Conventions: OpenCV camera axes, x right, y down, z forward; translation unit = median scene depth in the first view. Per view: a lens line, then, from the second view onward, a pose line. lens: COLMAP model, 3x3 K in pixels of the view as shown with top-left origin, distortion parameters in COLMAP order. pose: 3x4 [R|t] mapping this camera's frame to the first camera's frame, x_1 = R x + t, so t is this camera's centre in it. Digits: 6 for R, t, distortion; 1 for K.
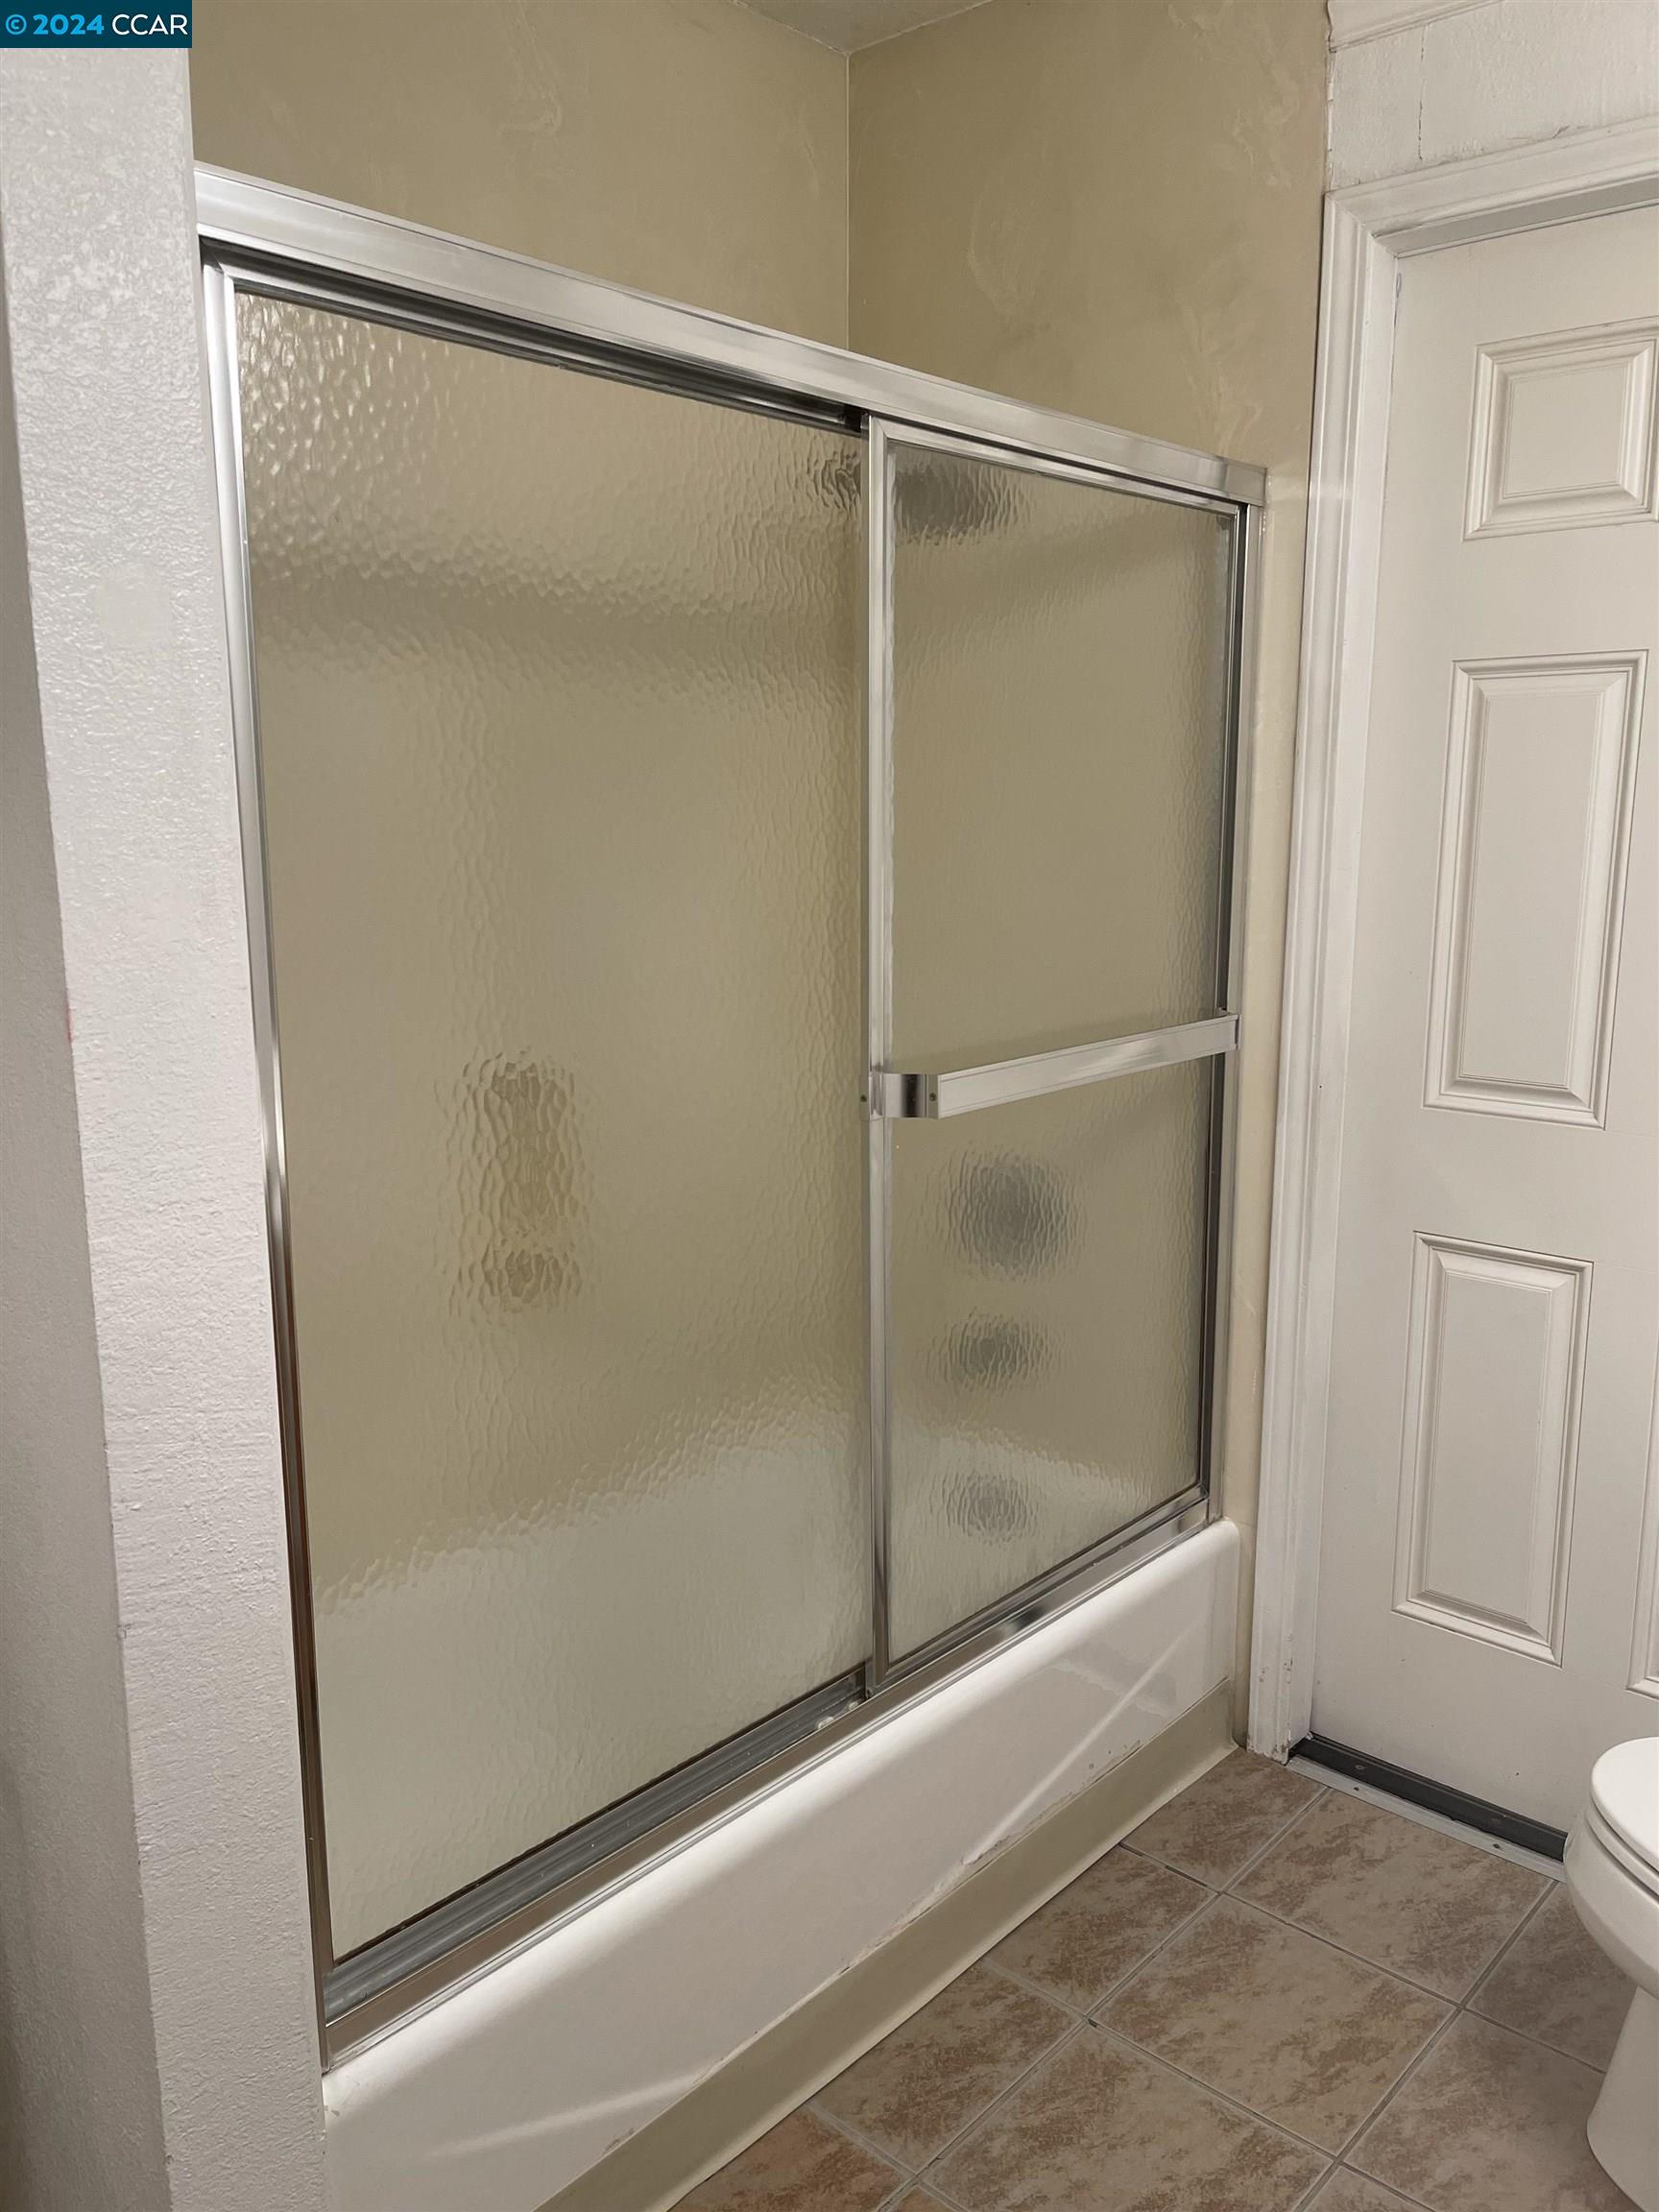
lens RADIAL K [[1694.5, 0, 828.7], [0, 1694.5, 1103.3], [0, 0, 1]] dist [0.061718, -0.094136]
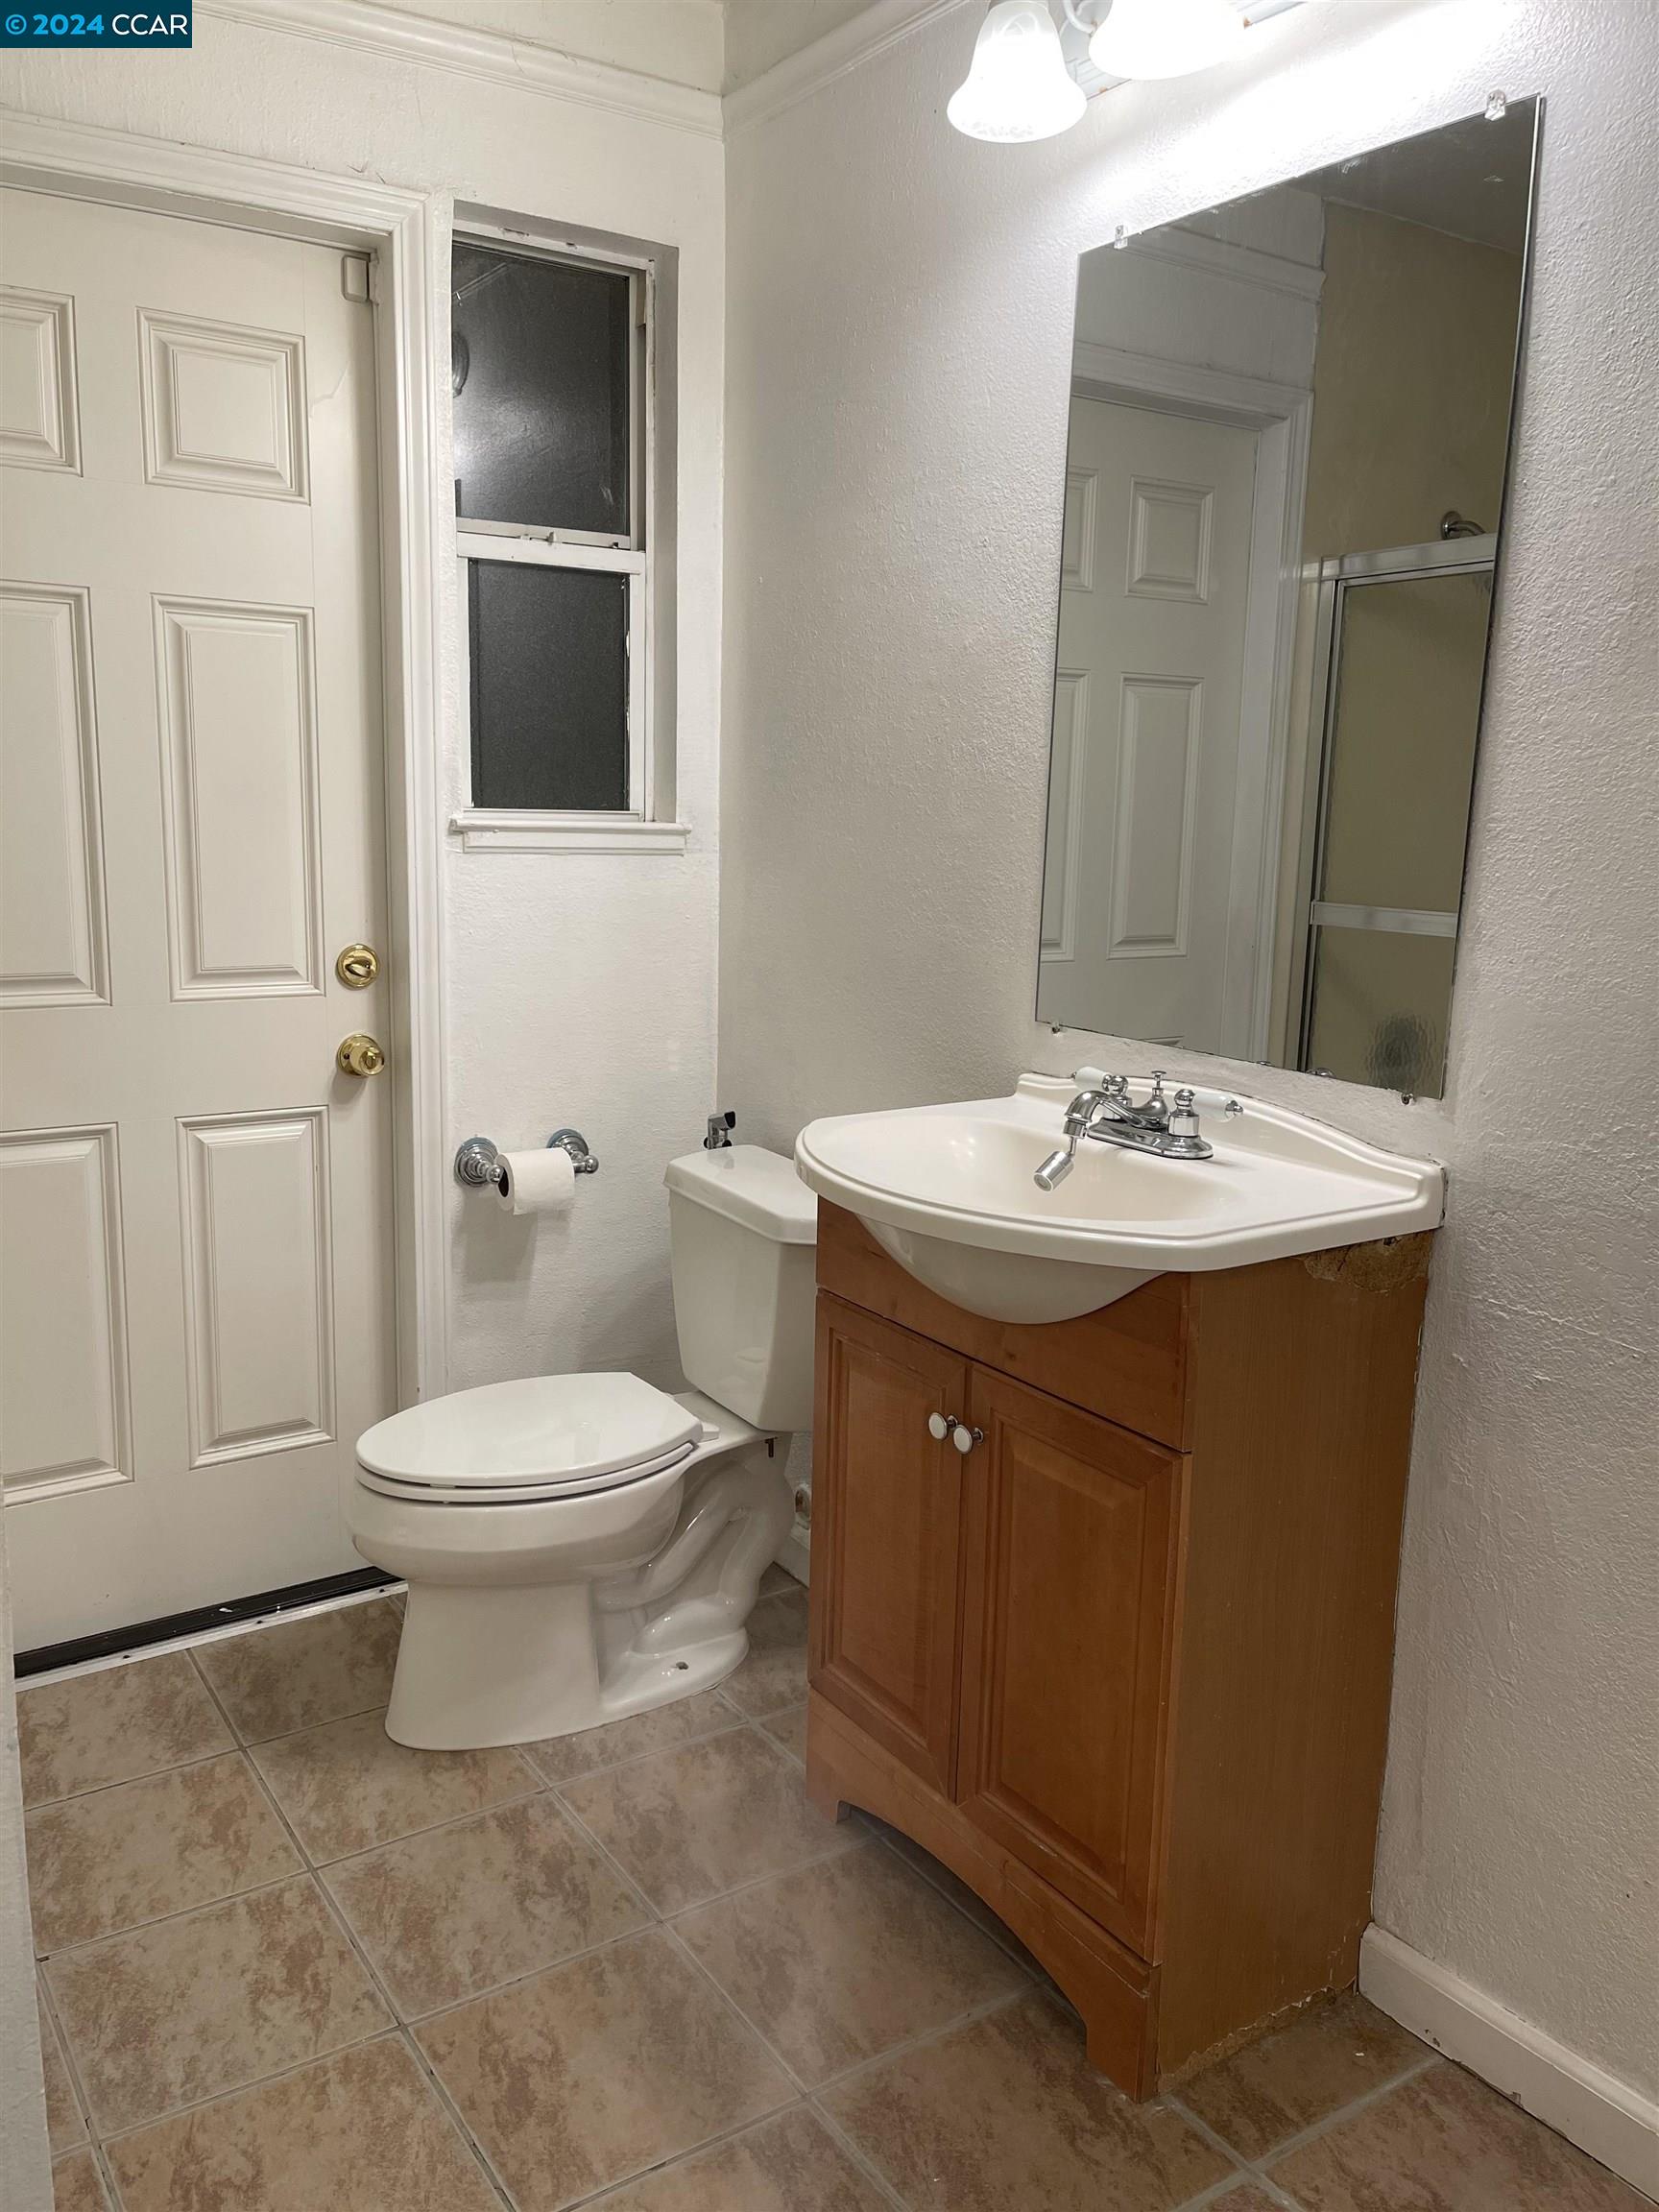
lens RADIAL K [[1694.5, 0, 821.3], [0, 1694.5, 1102.7], [0, 0, 1]] dist [0.061718, -0.094136]
pose [[0.236423, -0.171649, 0.956369, -0.605995], [0.152448, 0.978635, 0.137958, -0.006971], [-0.959616, 0.113180, 0.257540, 0.276876]]
